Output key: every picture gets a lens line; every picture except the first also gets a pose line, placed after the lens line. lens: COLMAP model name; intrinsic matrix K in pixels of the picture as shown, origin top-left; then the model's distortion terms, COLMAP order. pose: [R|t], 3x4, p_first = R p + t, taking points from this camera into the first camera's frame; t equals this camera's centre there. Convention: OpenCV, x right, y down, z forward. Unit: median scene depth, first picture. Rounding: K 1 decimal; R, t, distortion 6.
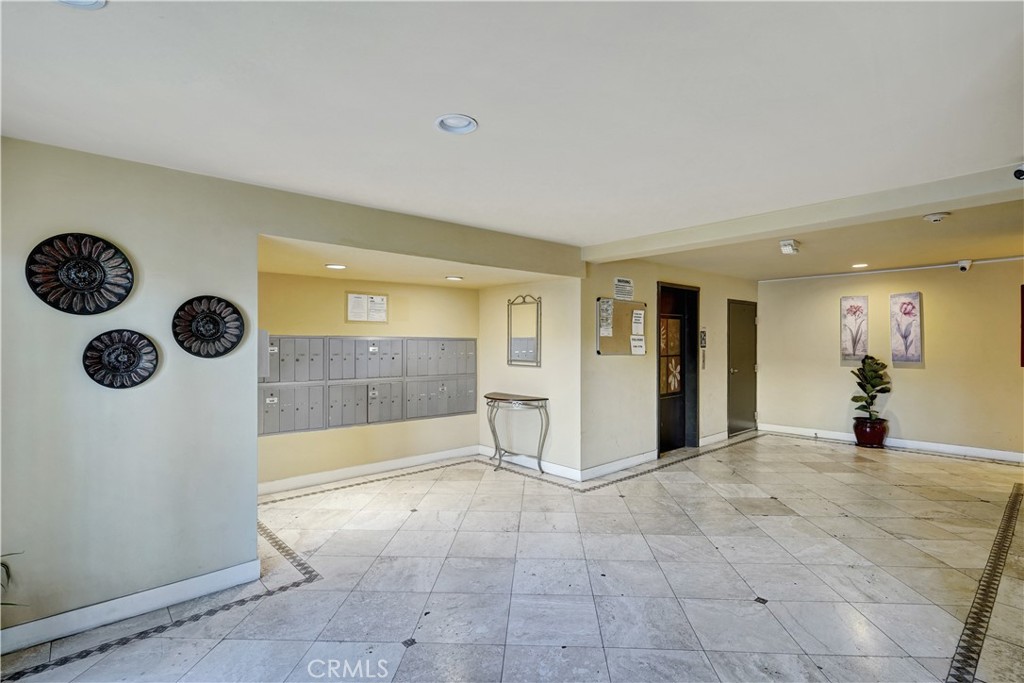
lens RADIAL K [[499.9, 0, 512.3], [0, 499.9, 343.6], [0, 0, 1]] dist [-0.005685, -0.000021]
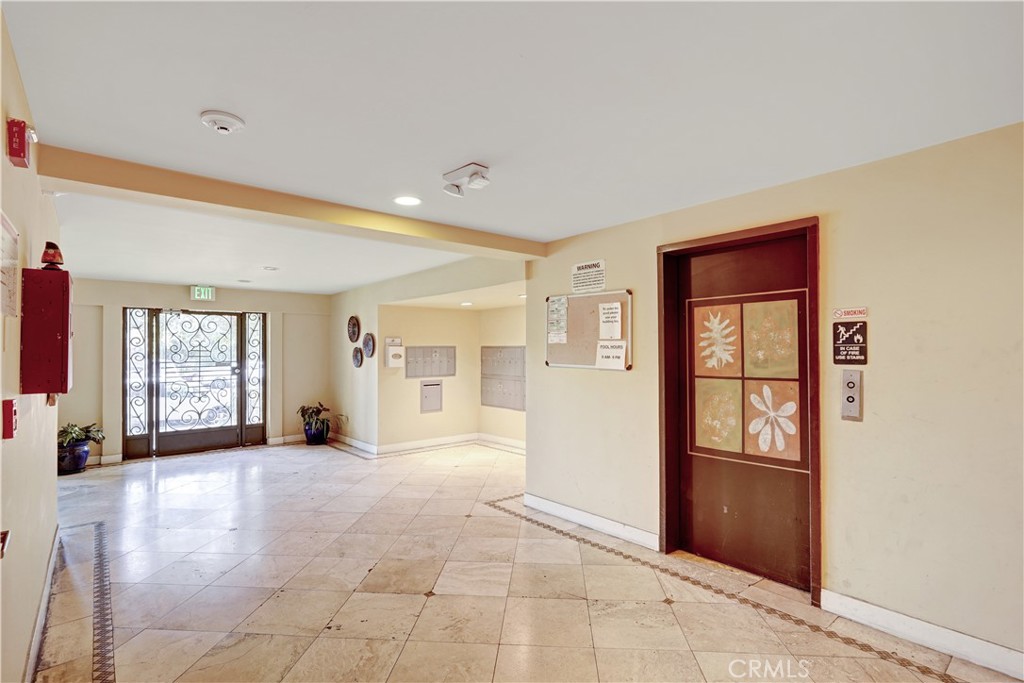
lens RADIAL K [[499.9, 0, 512.4], [0, 499.9, 342.5], [0, 0, 1]] dist [-0.005685, -0.000021]
pose [[-0.038685, -0.012078, -0.999178, 0.977770], [0.003307, 0.999920, -0.012215, -0.006682], [0.999246, -0.003777, -0.038642, 0.947038]]
